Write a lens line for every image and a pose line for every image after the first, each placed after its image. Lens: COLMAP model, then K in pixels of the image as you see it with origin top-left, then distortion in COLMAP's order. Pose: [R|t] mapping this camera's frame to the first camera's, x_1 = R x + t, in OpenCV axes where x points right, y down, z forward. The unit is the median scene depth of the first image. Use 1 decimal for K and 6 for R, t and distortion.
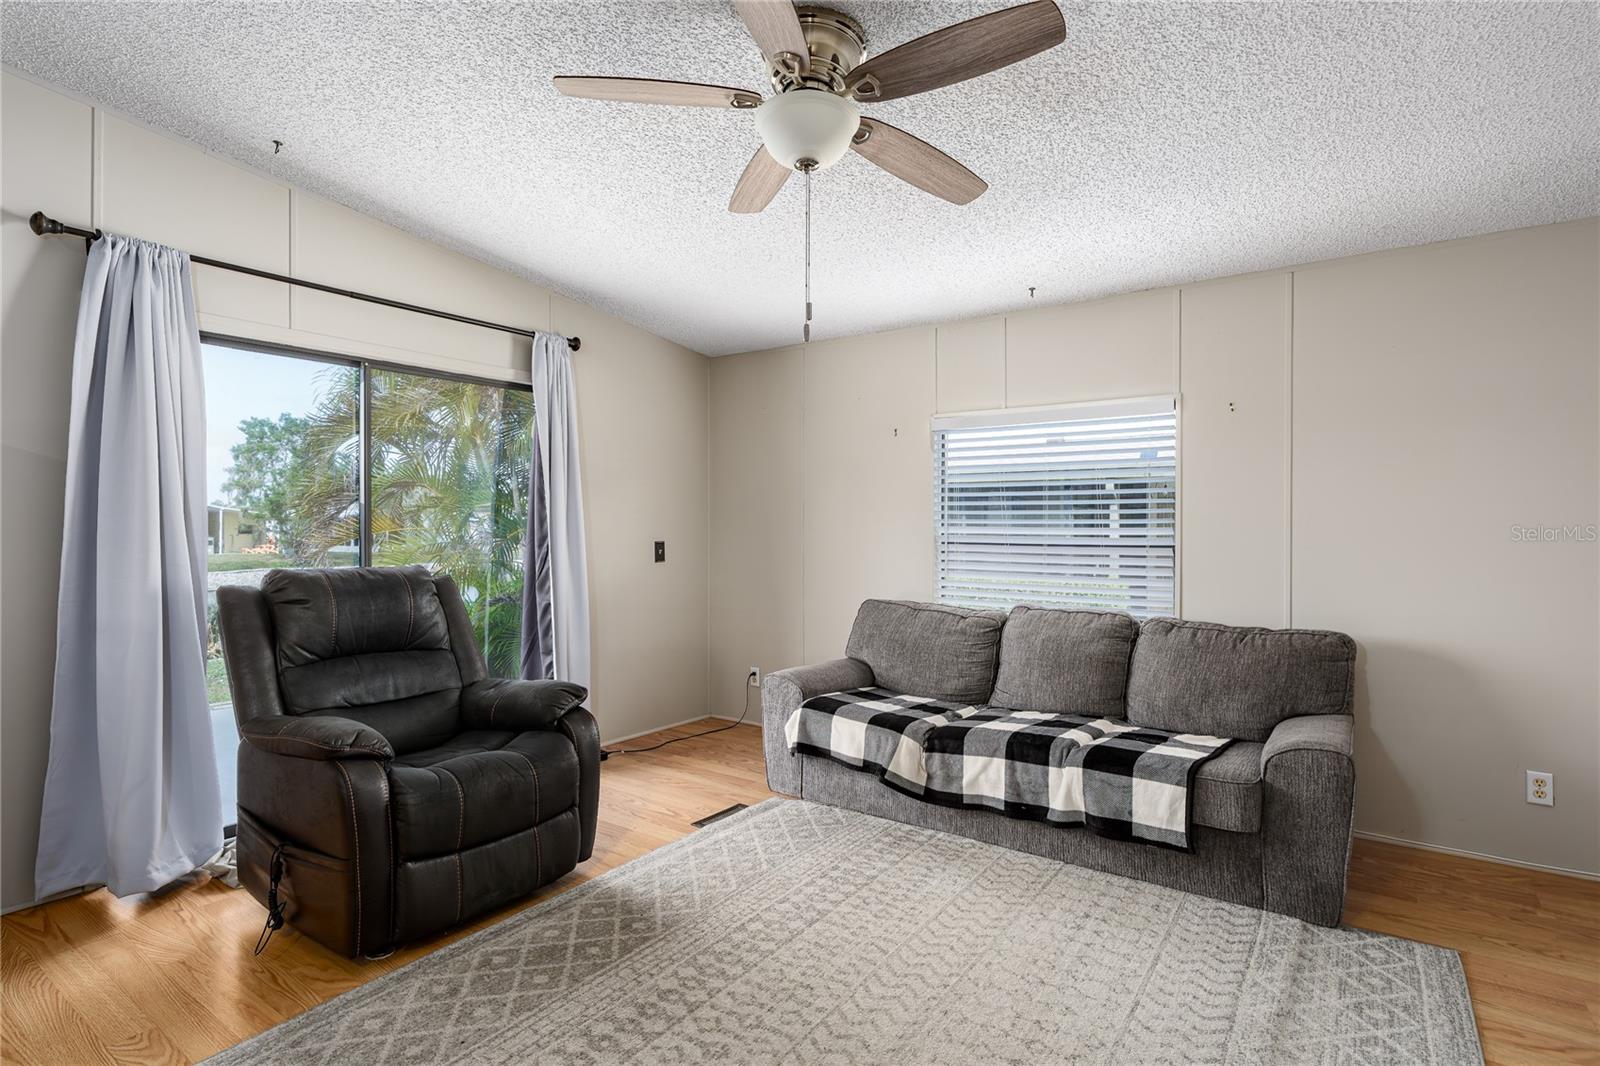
lens RADIAL K [[814.9, 0, 800.0], [0, 814.9, 533.0], [0, 0, 1]] dist [-0.002462, 0.000381]
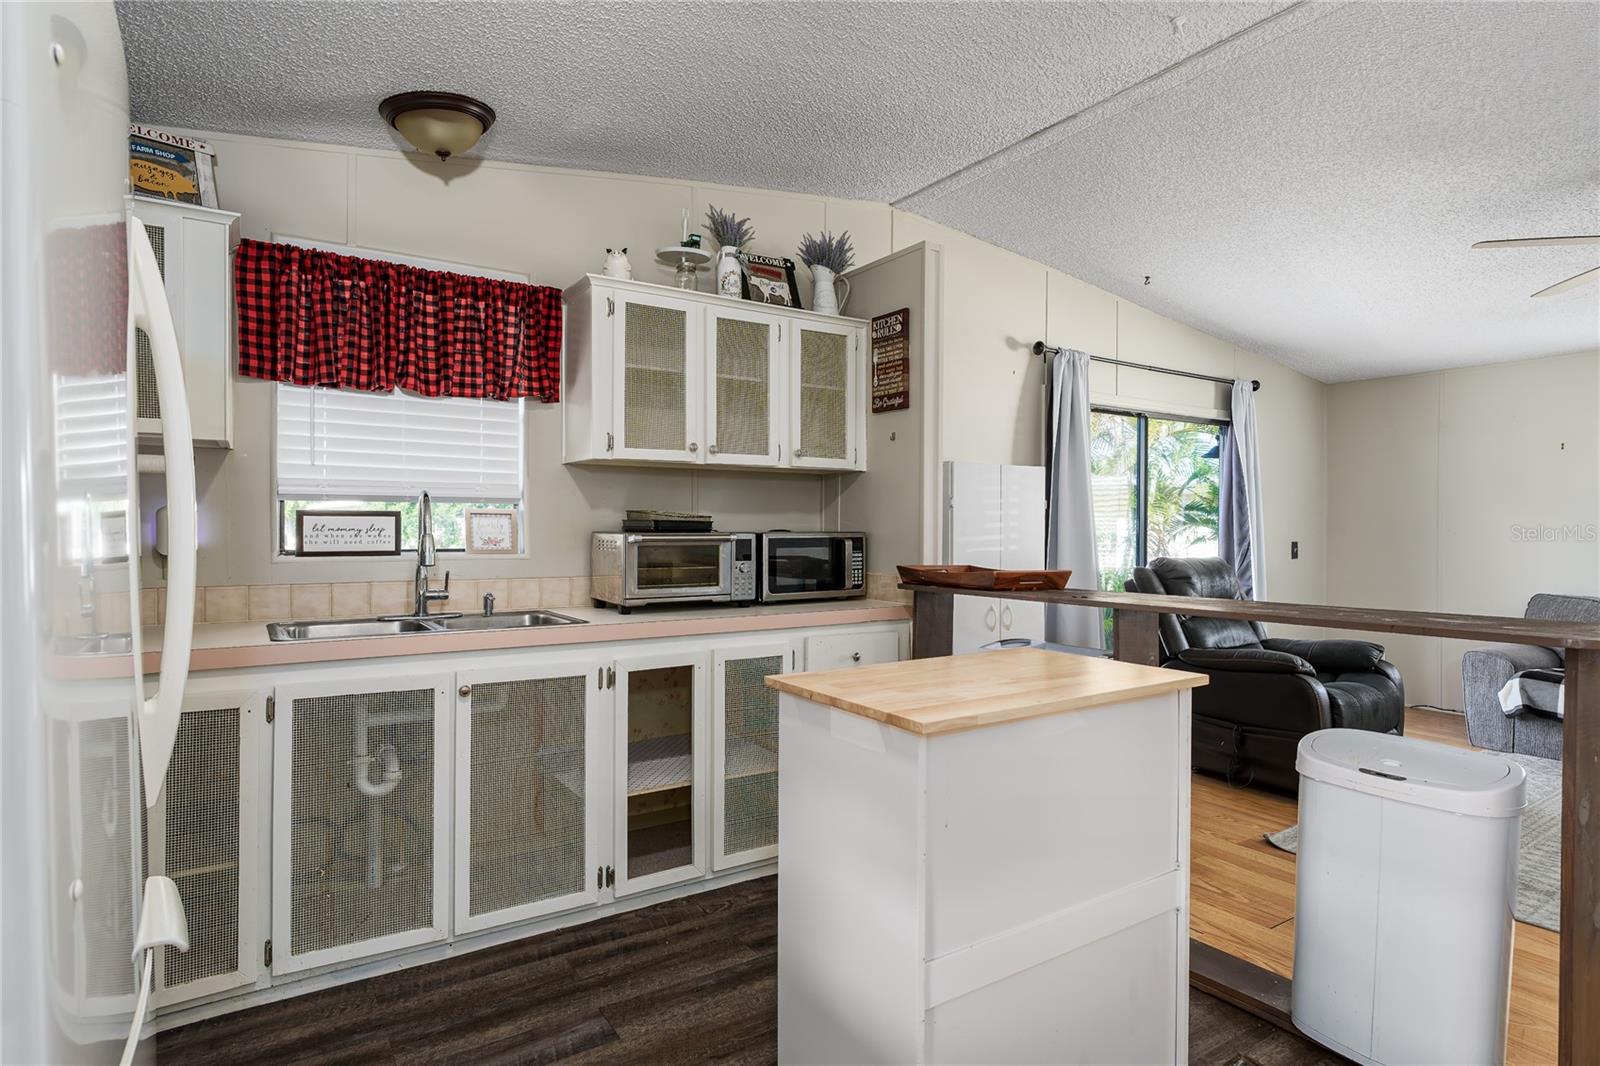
lens RADIAL K [[835.5, 0, 788.4], [0, 835.5, 534.5], [0, 0, 1]] dist [-0.003048, 0.000549]
pose [[0.929394, 0.004528, -0.369062, -0.695146], [-0.004966, 0.999988, -0.000237, 0.006271], [0.369056, 0.002053, 0.929405, -0.710833]]
